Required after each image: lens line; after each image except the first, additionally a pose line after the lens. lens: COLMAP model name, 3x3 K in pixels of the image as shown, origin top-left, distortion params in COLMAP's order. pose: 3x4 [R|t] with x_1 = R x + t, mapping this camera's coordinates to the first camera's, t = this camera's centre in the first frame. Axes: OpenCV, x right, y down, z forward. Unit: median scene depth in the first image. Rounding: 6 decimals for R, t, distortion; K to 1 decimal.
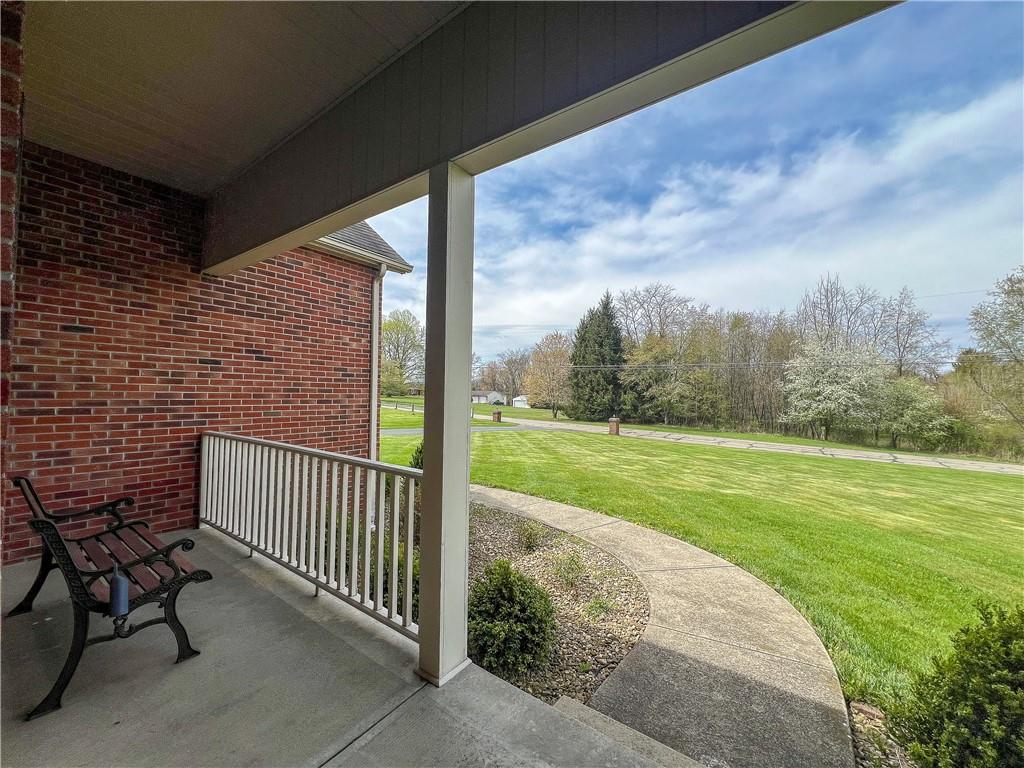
lens RADIAL K [[407.0, 0, 511.8], [0, 407.0, 383.4], [0, 0, 1]] dist [0.000053, 0.000009]
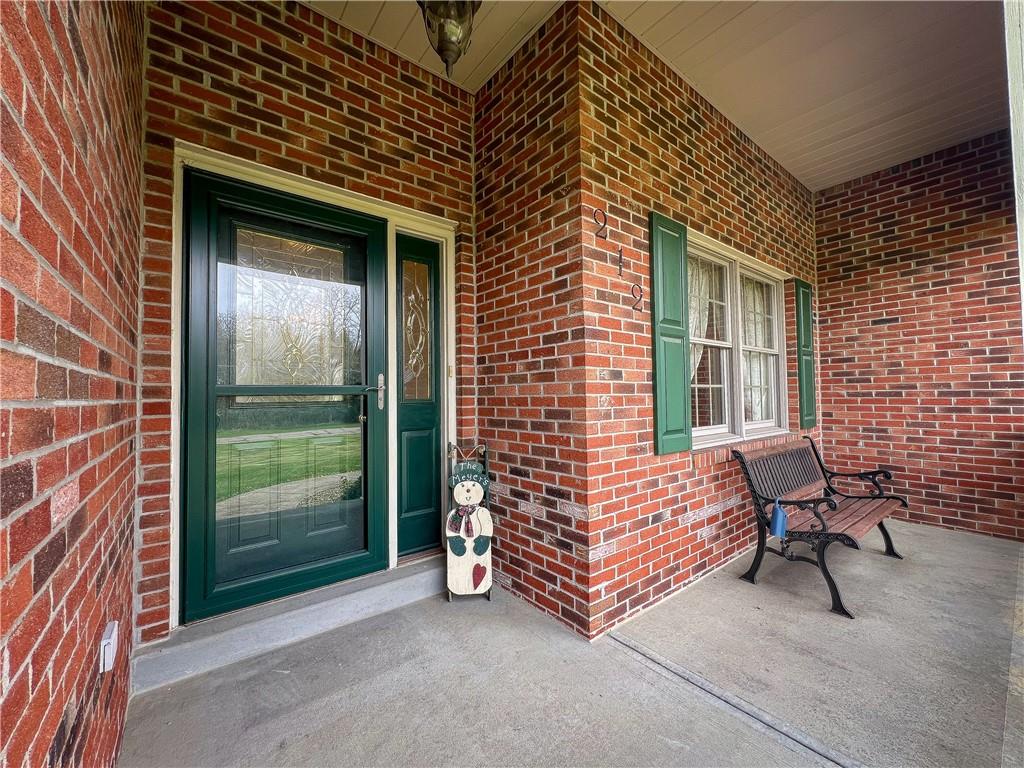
lens RADIAL K [[407.0, 0, 511.4], [0, 407.0, 382.3], [0, 0, 1]] dist [0.000053, 0.000009]
pose [[-0.260422, -0.045574, -0.964419, 0.269752], [0.032235, 0.997918, -0.055861, 0.062457], [0.964957, -0.045635, -0.258410, 0.274652]]
